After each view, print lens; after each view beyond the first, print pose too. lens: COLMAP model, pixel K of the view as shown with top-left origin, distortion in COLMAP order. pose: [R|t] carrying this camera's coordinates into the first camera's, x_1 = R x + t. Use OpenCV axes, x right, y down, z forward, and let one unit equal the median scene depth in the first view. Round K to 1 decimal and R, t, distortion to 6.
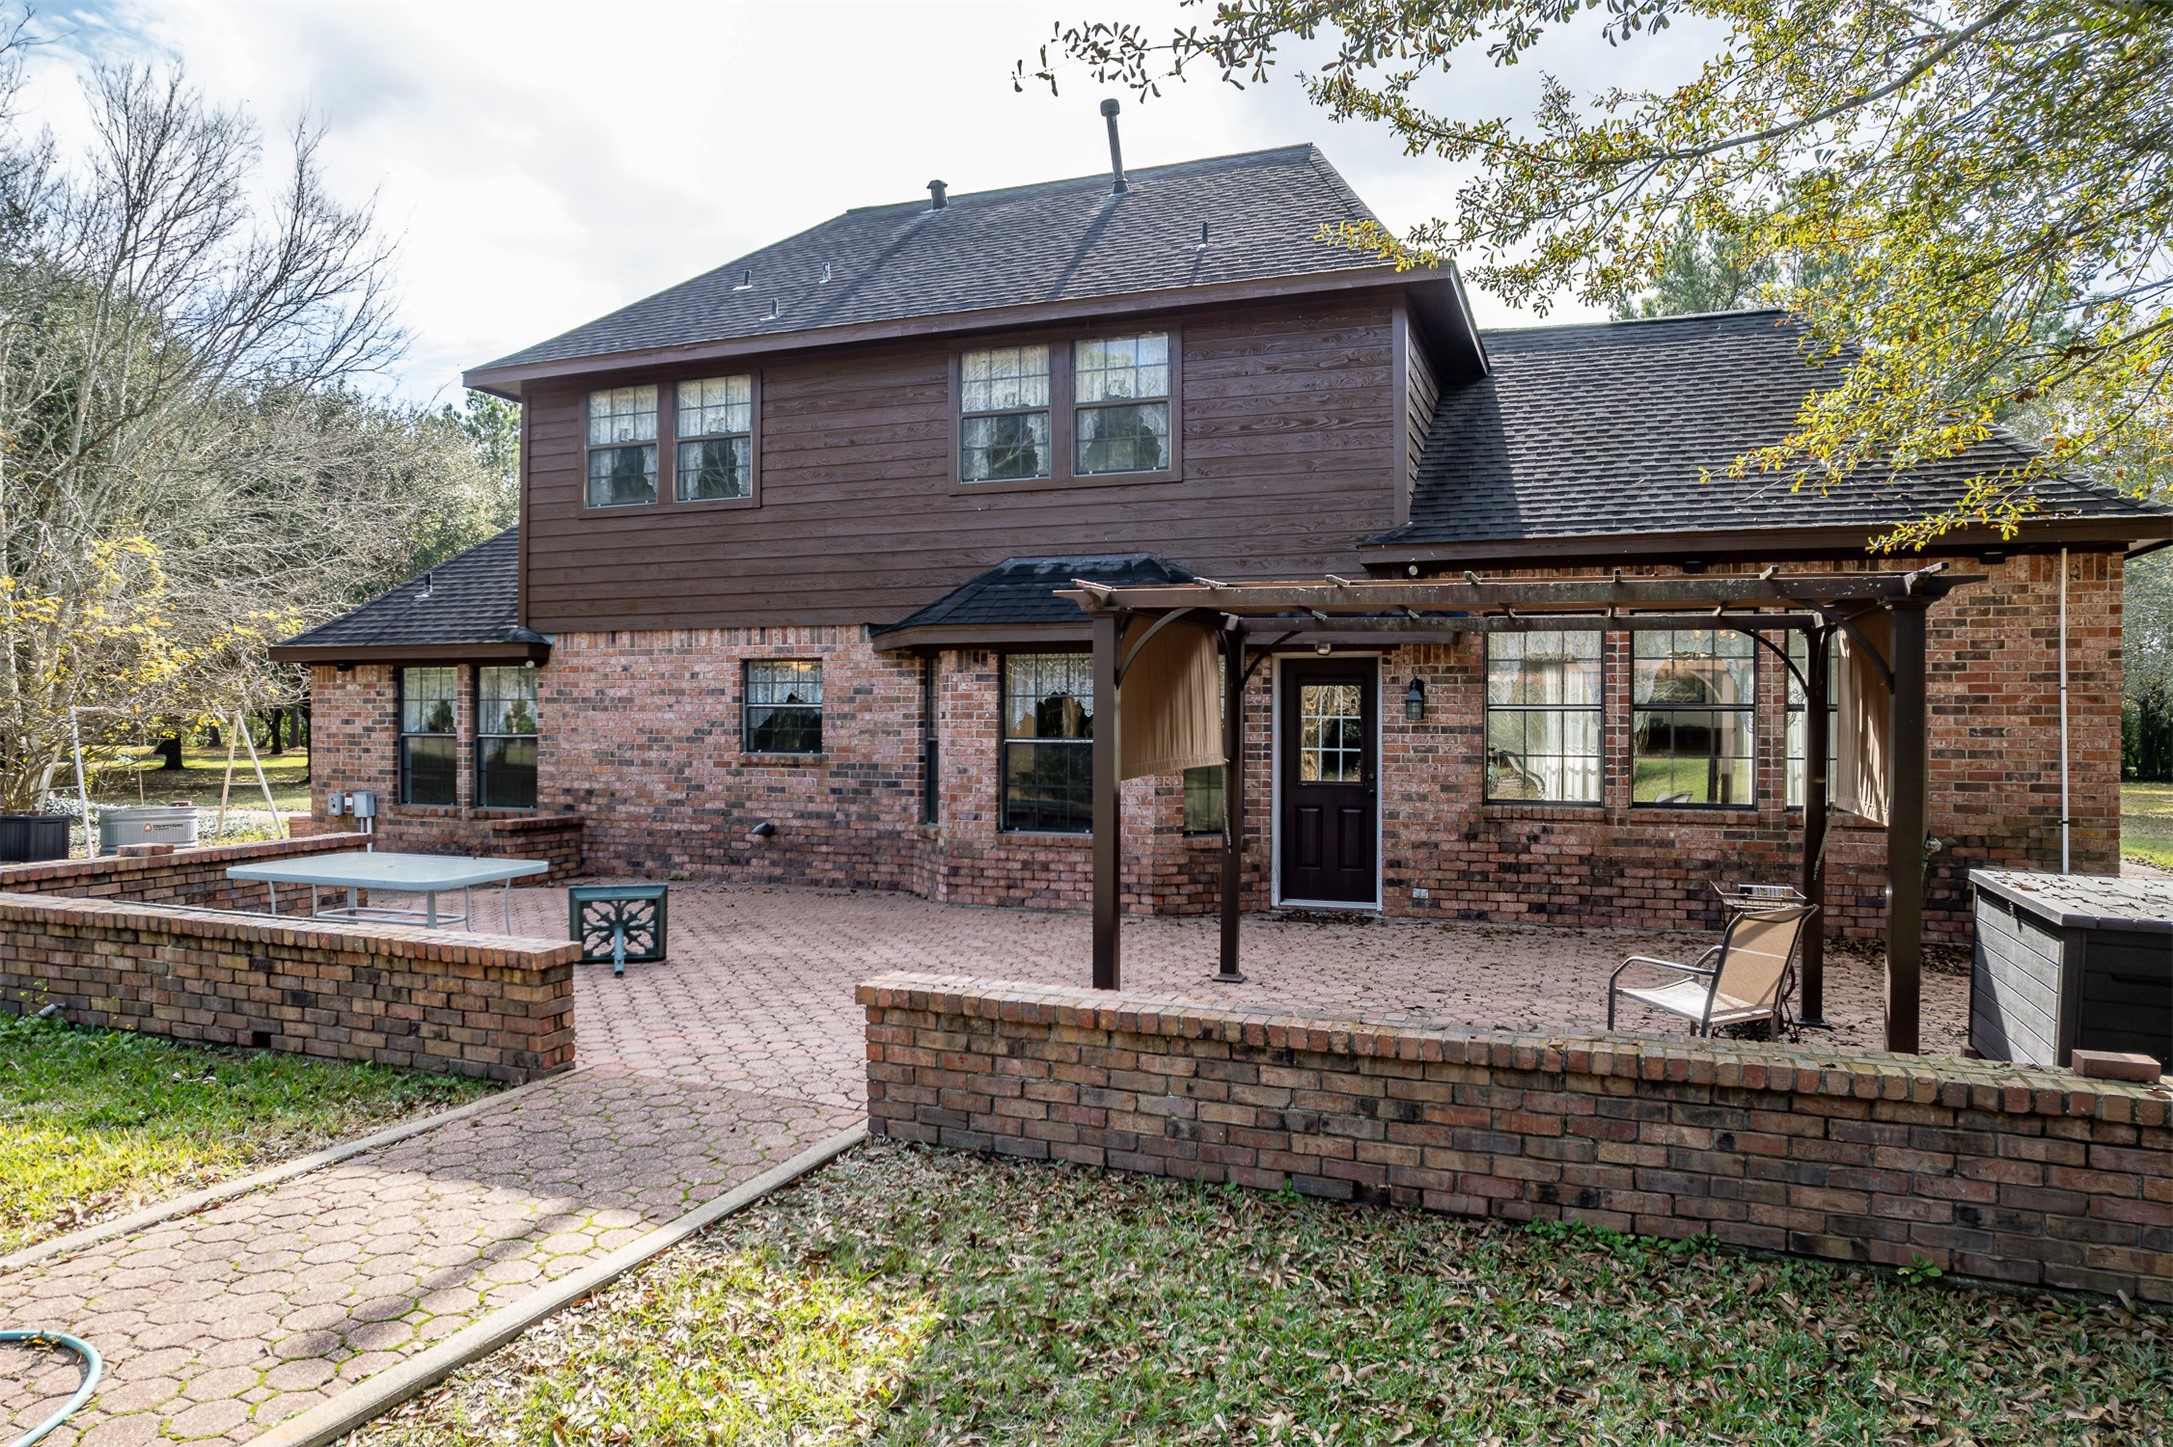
lens RADIAL K [[1416.1, 0, 1092.2], [0, 1416.1, 719.8], [0, 0, 1]] dist [-0.072670, 0.059217]
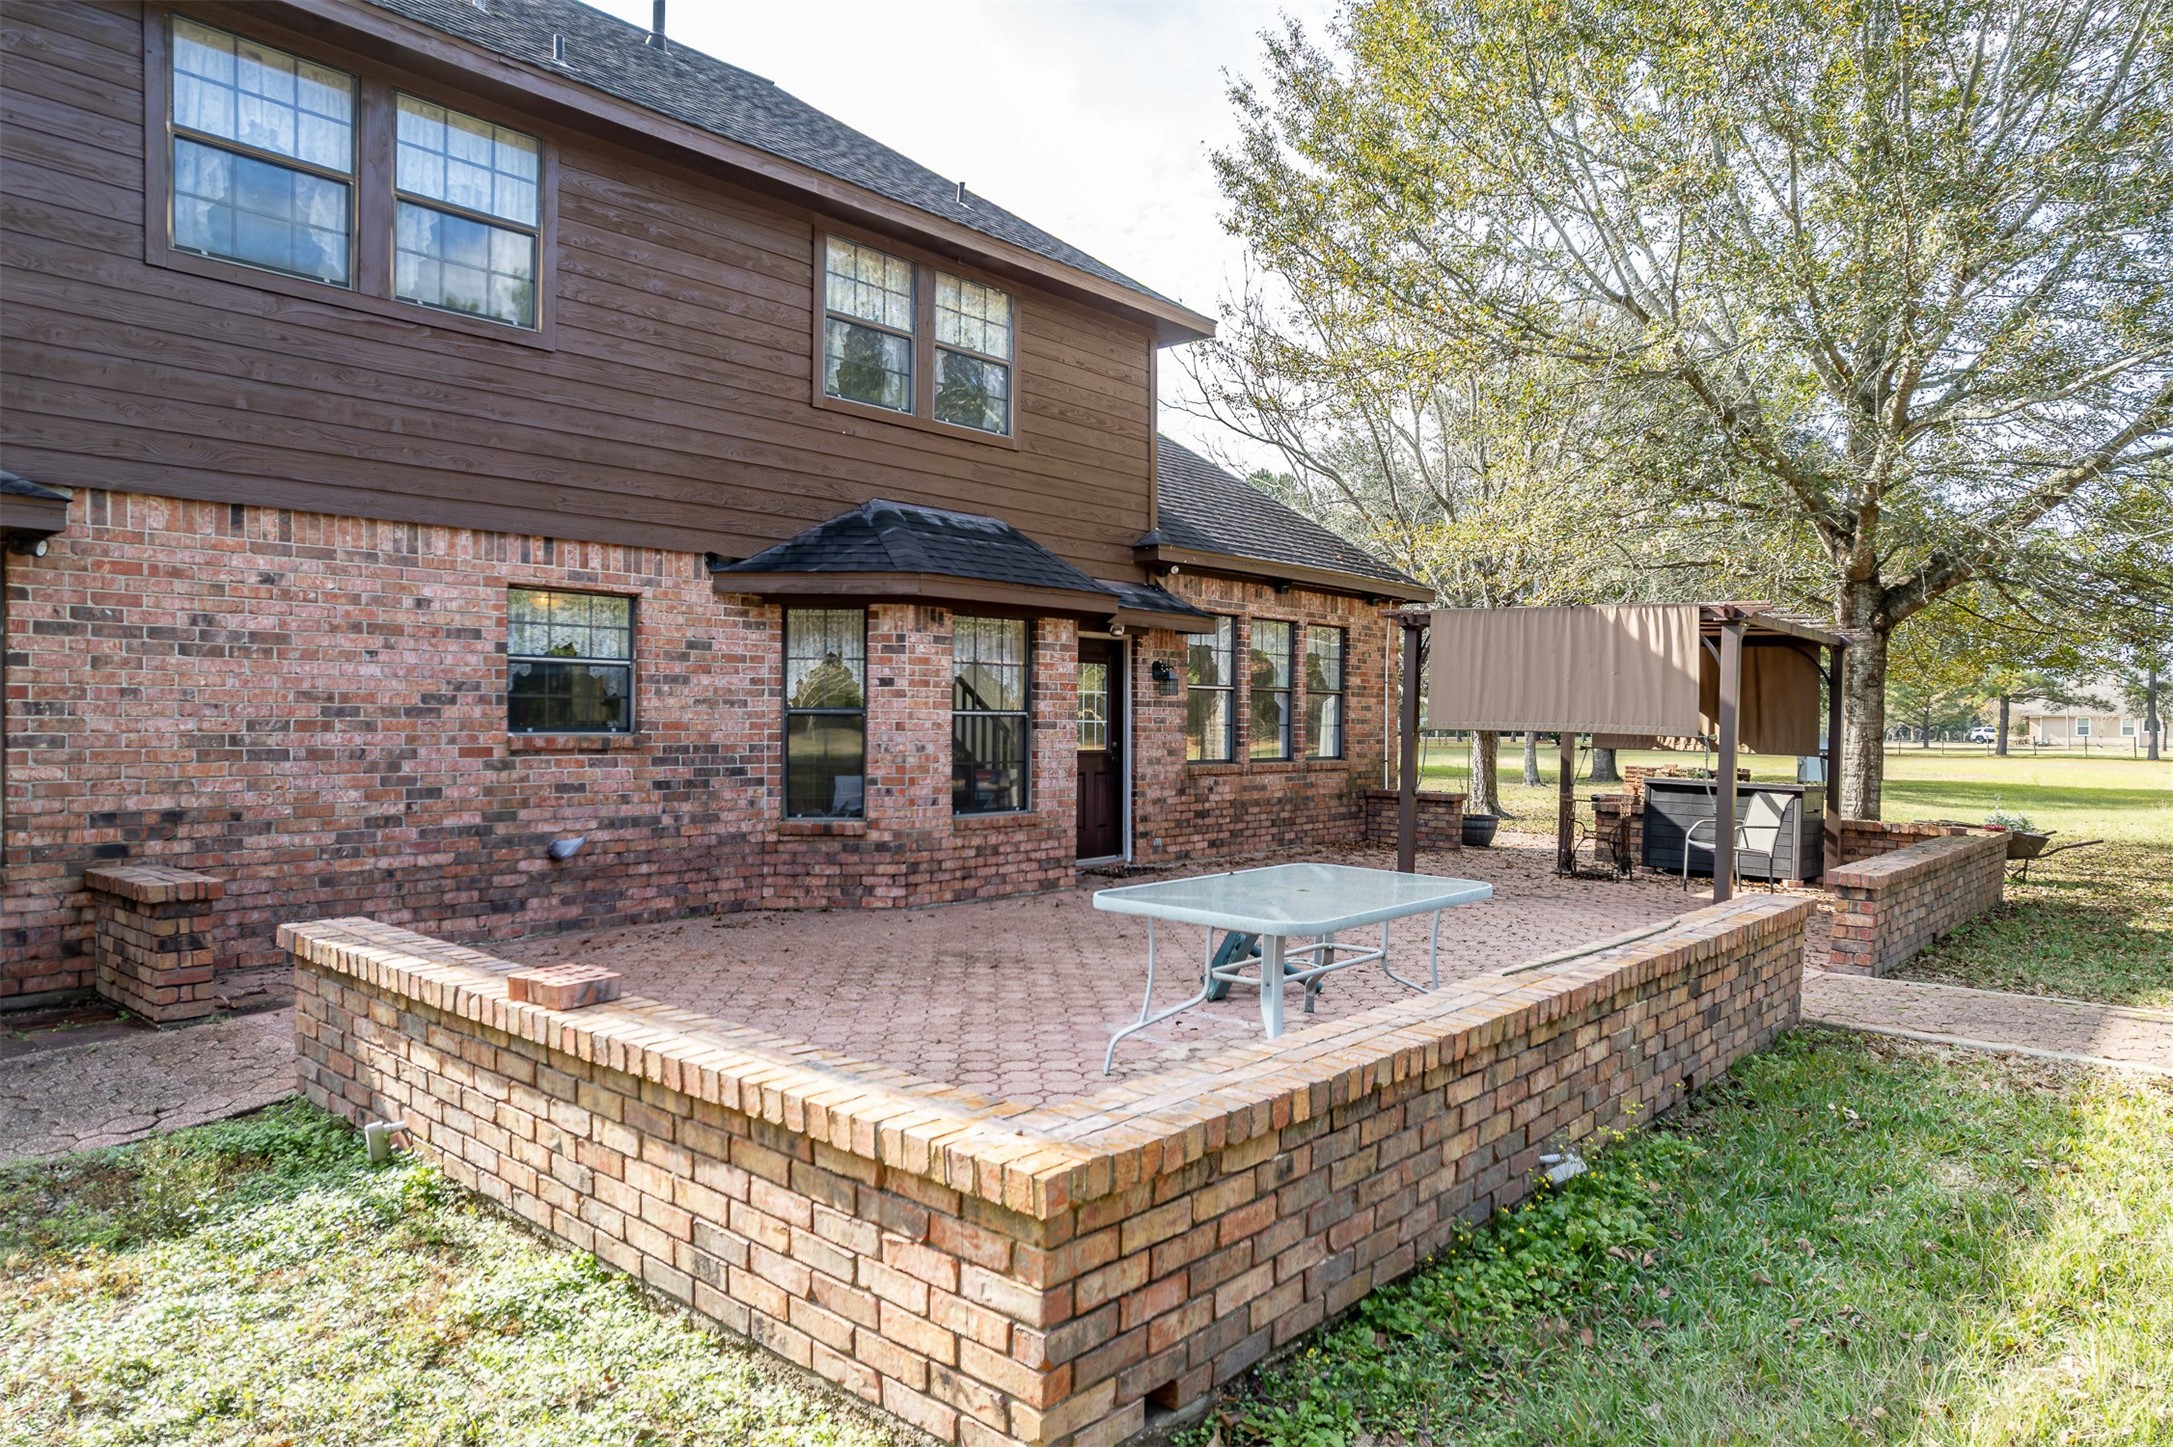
lens RADIAL K [[1416.1, 0, 1087.0], [0, 1416.1, 722.6], [0, 0, 1]] dist [-0.072670, 0.059217]
pose [[0.332510, -0.004059, 0.943091, -0.784354], [-0.008609, 0.999936, 0.007339, 0.012504], [-0.943060, -0.010560, 0.332454, 0.573356]]
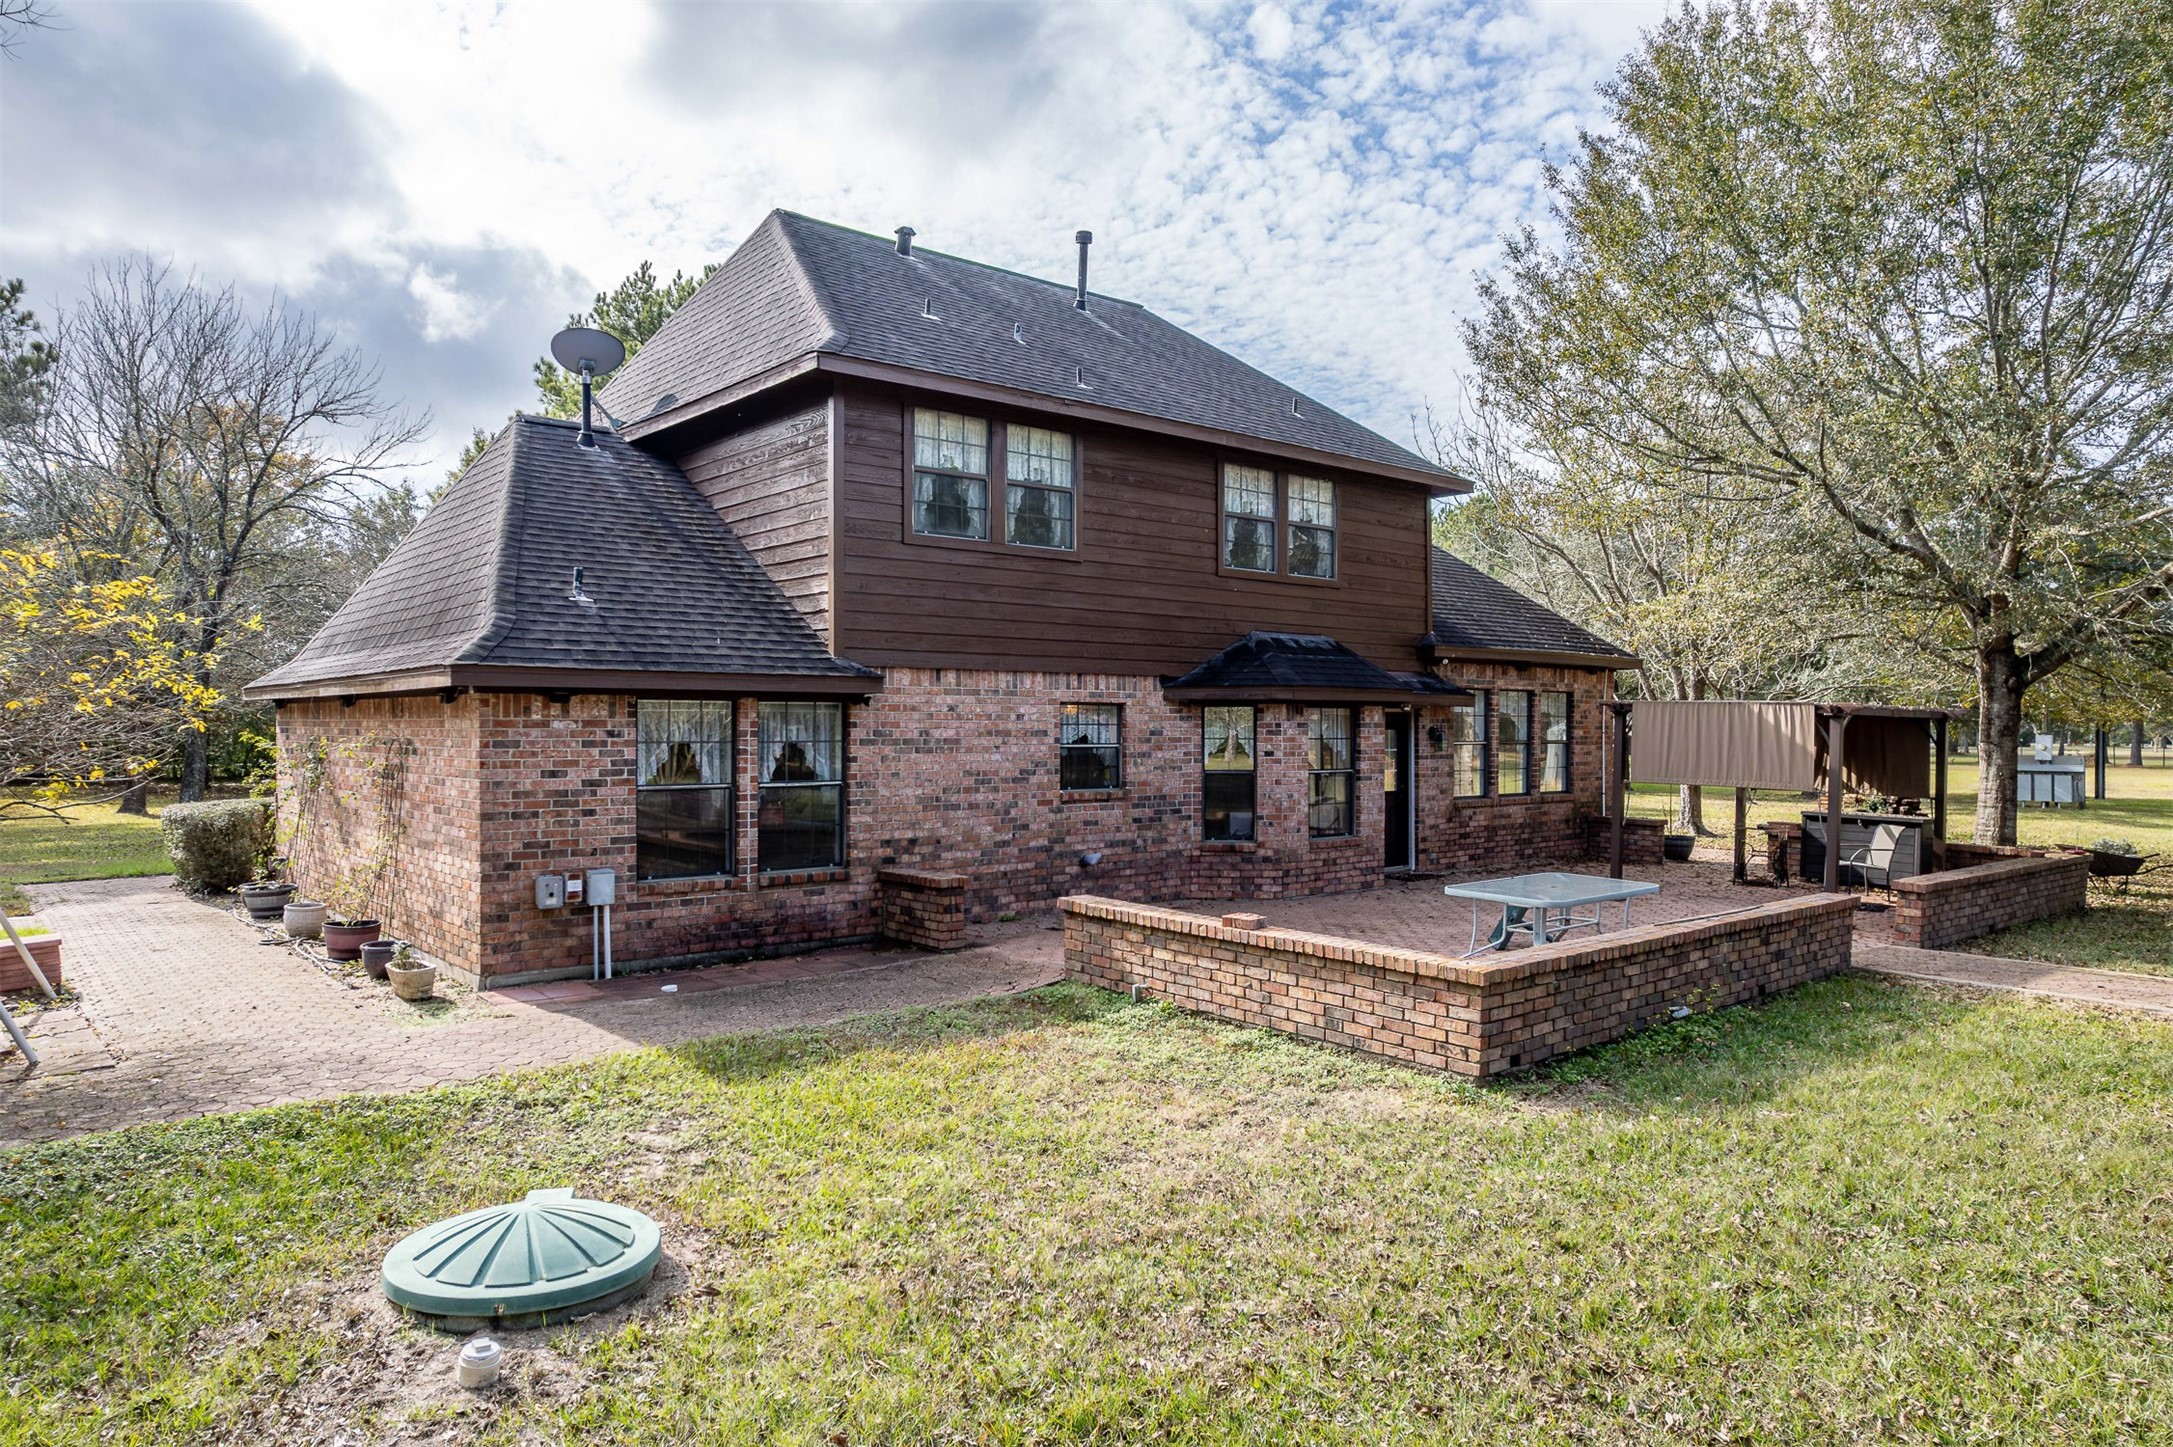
lens RADIAL K [[1416.1, 0, 1068.1], [0, 1416.1, 726.0], [0, 0, 1]] dist [-0.072670, 0.059217]
pose [[0.477341, -0.004729, 0.878705, -1.228750], [-0.003259, 0.999969, 0.007152, -0.034268], [-0.878712, -0.006278, 0.477311, 0.510055]]
